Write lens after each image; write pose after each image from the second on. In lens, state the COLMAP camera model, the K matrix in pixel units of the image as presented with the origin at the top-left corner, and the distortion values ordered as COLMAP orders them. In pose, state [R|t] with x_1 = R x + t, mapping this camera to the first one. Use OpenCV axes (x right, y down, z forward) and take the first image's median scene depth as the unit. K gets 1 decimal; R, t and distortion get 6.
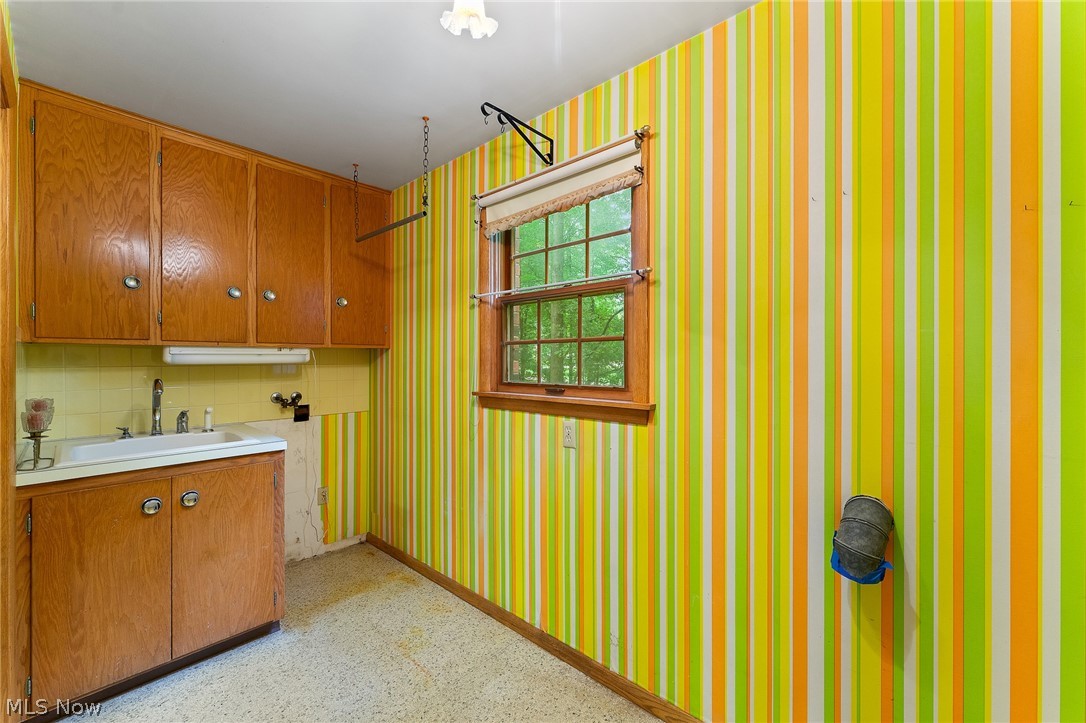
lens RADIAL K [[439.9, 0, 542.6], [0, 439.9, 356.8], [0, 0, 1]] dist [-0.002114, -0.000310]
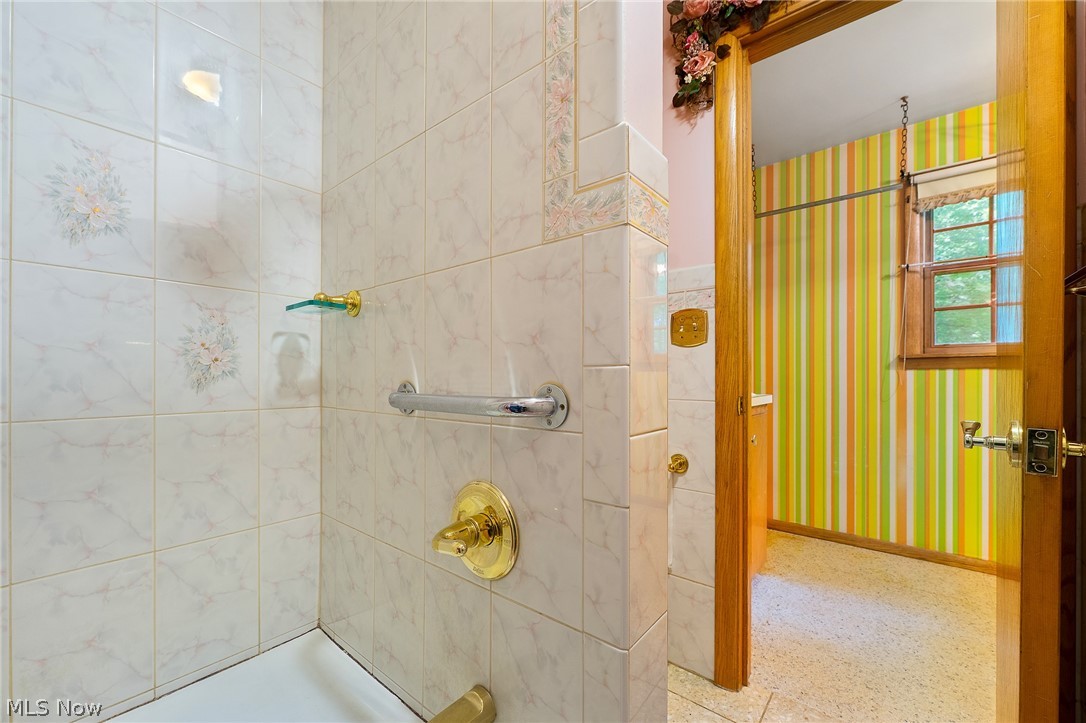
lens RADIAL K [[439.9, 0, 543.6], [0, 439.9, 370.8], [0, 0, 1]] dist [-0.002114, -0.000310]
pose [[0.999846, -0.009654, 0.014667, -1.055585], [0.009709, 0.999946, -0.003672, 0.116081], [-0.014631, 0.003814, 0.999886, -0.070684]]
